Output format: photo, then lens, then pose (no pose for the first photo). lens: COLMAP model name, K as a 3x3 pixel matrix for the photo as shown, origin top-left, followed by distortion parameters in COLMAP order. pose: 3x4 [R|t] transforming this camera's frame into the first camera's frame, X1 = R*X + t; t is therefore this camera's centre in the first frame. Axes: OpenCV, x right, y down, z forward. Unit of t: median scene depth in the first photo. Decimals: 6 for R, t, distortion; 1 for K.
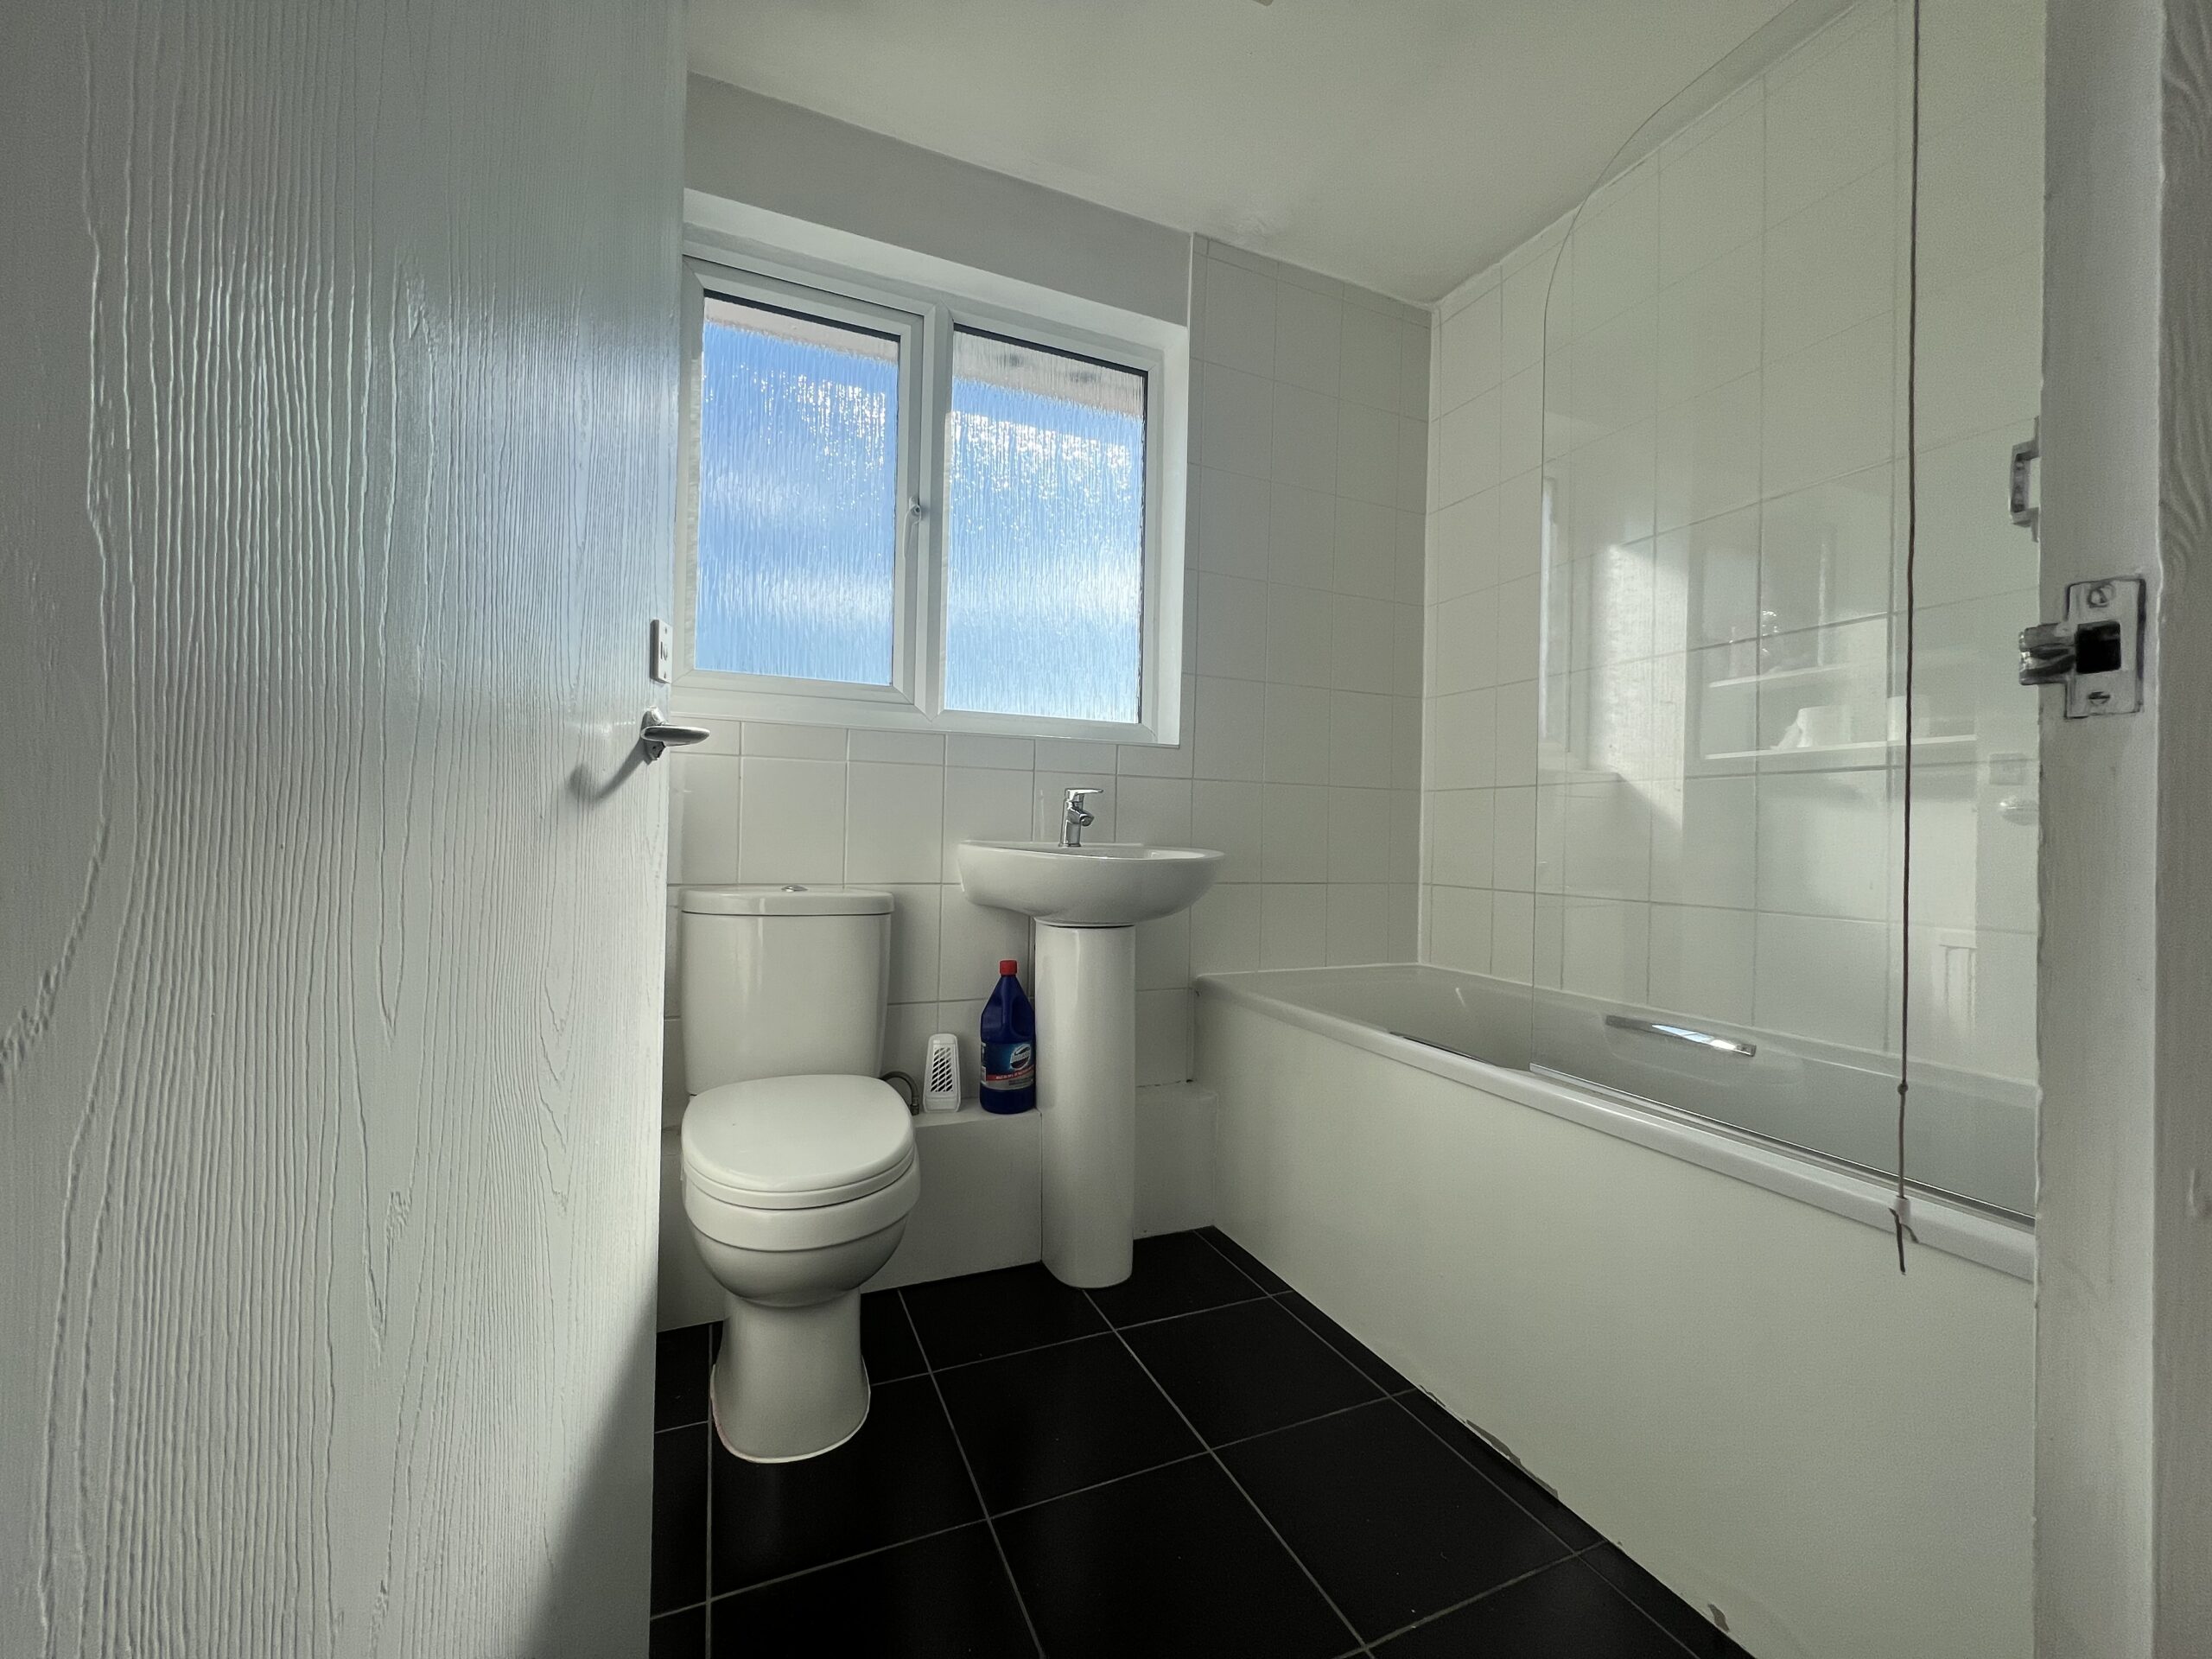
lens RADIAL K [[885.2, 0, 1101.5], [0, 885.2, 825.6], [0, 0, 1]] dist [-0.000370, 0.000578]
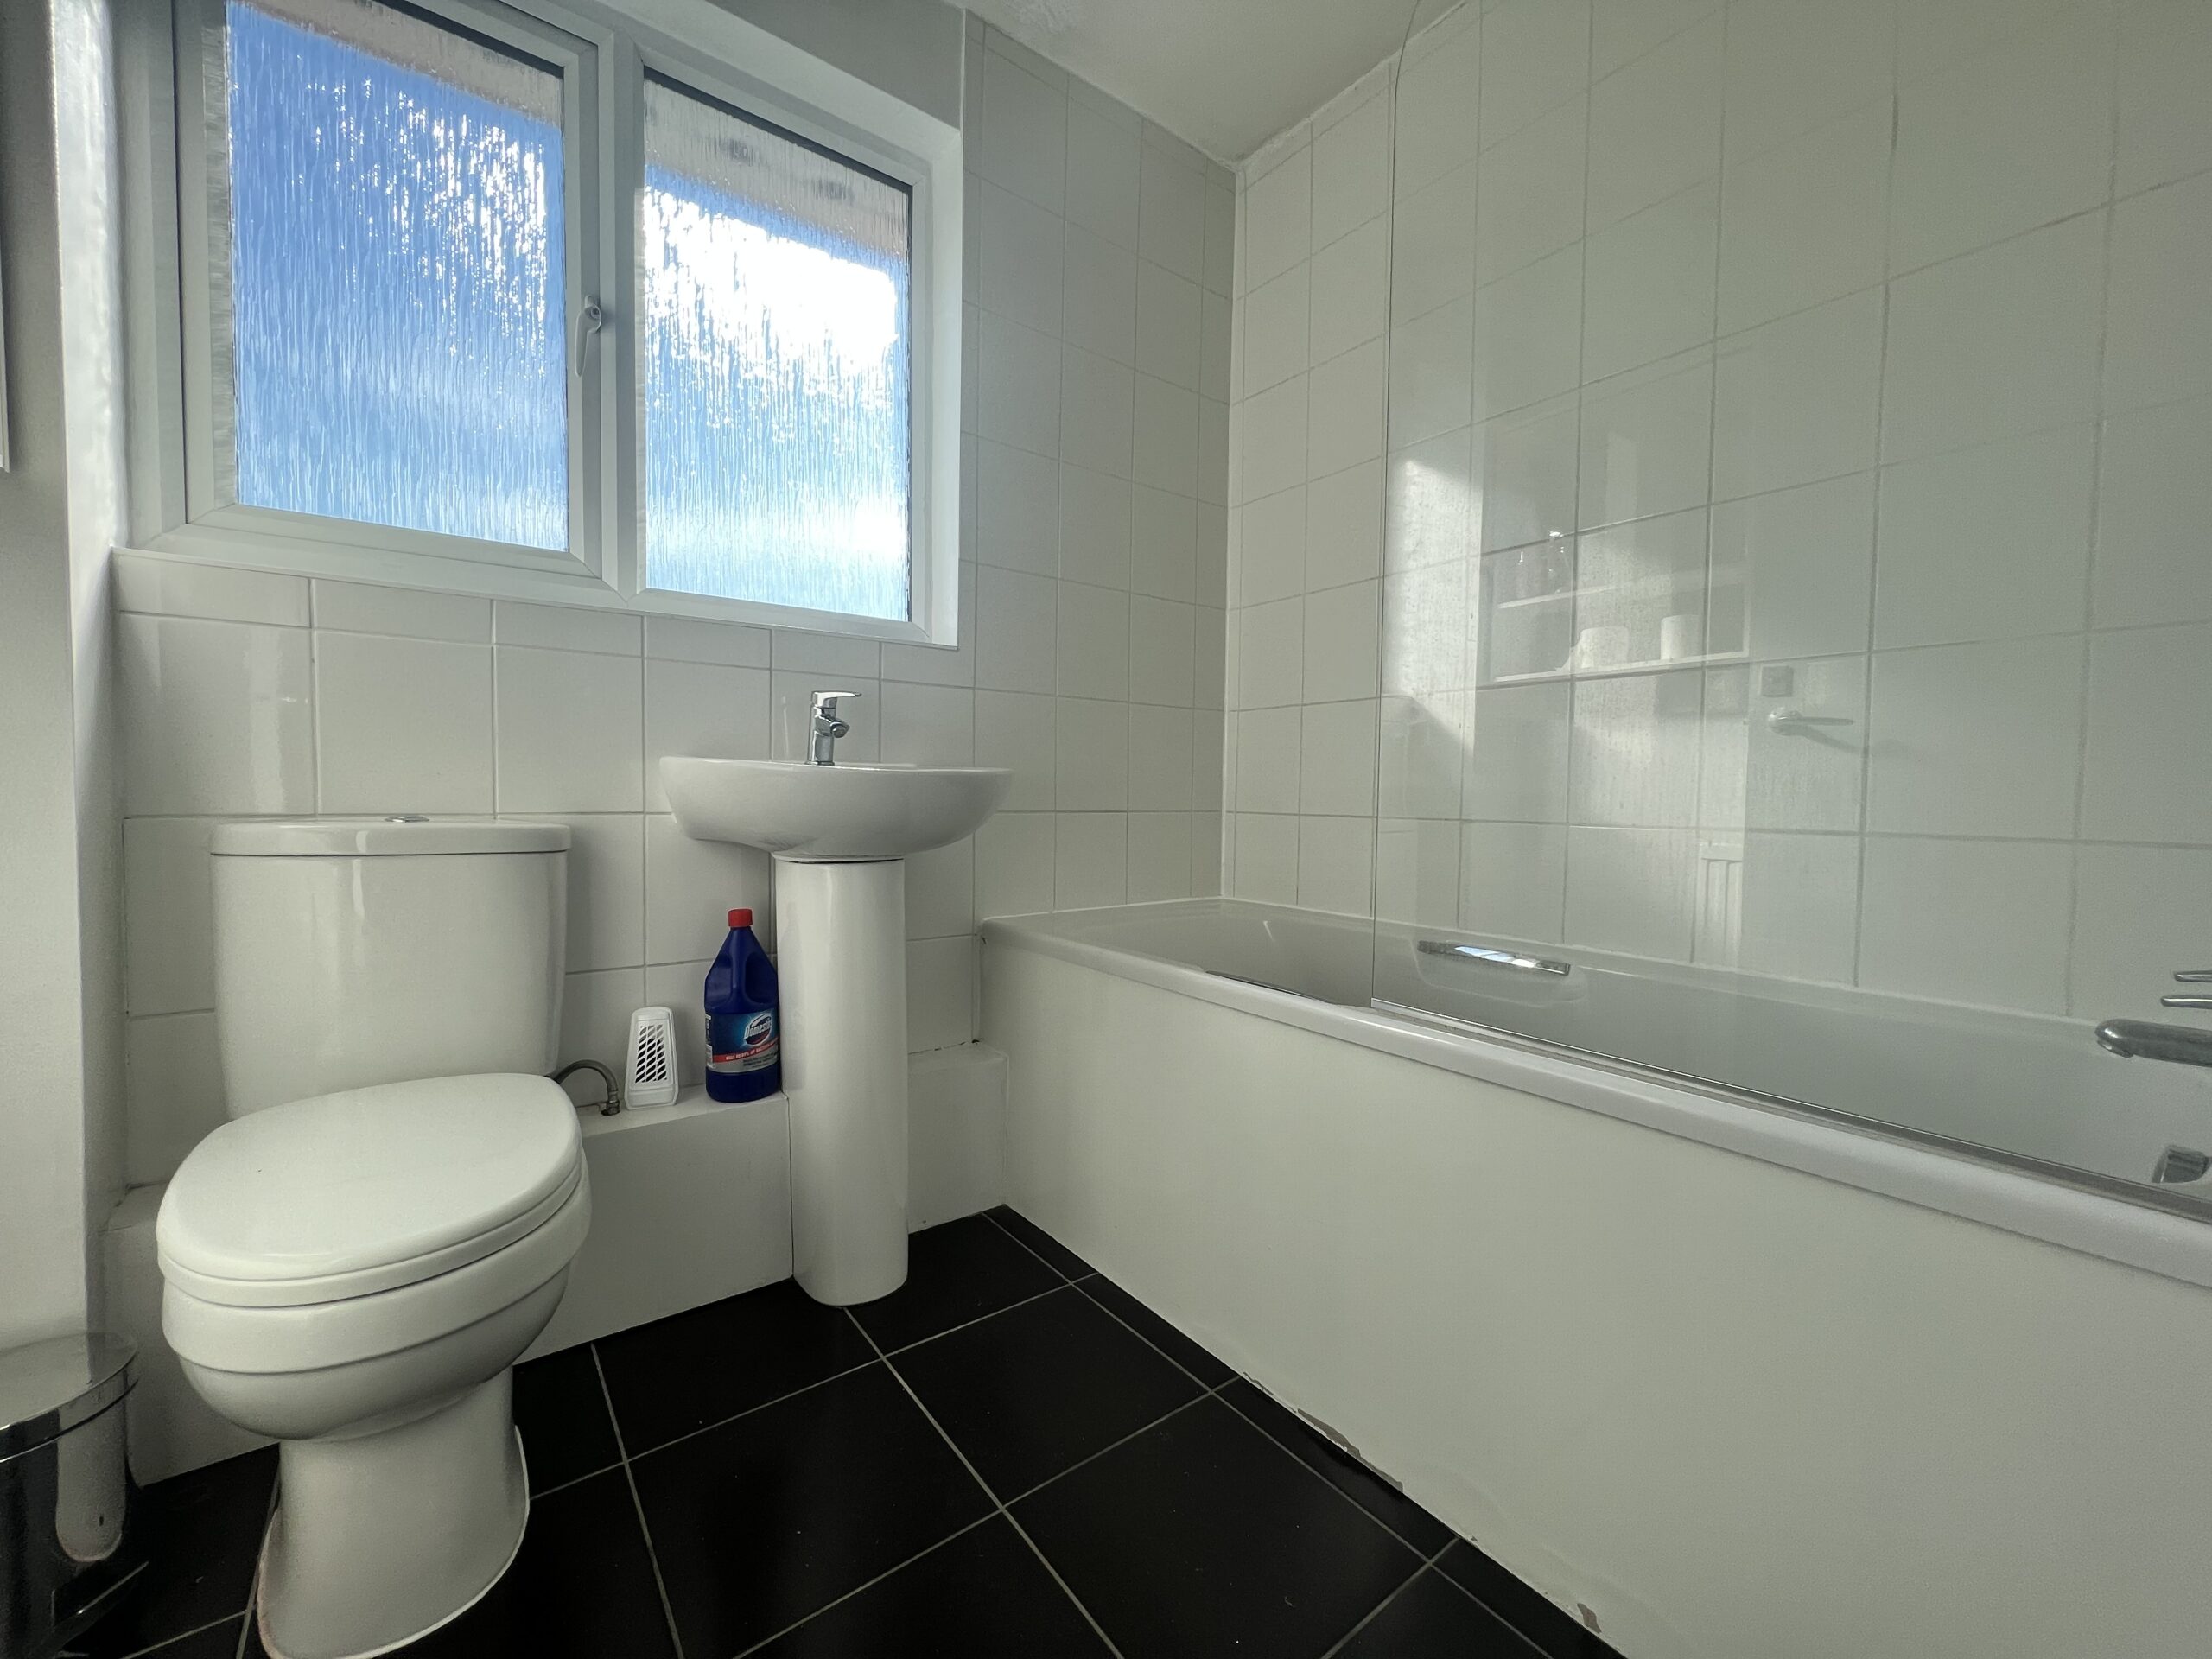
lens RADIAL K [[885.2, 0, 1101.5], [0, 885.2, 825.6], [0, 0, 1]] dist [-0.000370, 0.000578]
pose [[0.972179, -0.018743, 0.233489, 0.024620], [0.006139, 0.998490, 0.054595, 0.037815], [-0.234160, -0.051643, 0.970825, 0.168416]]
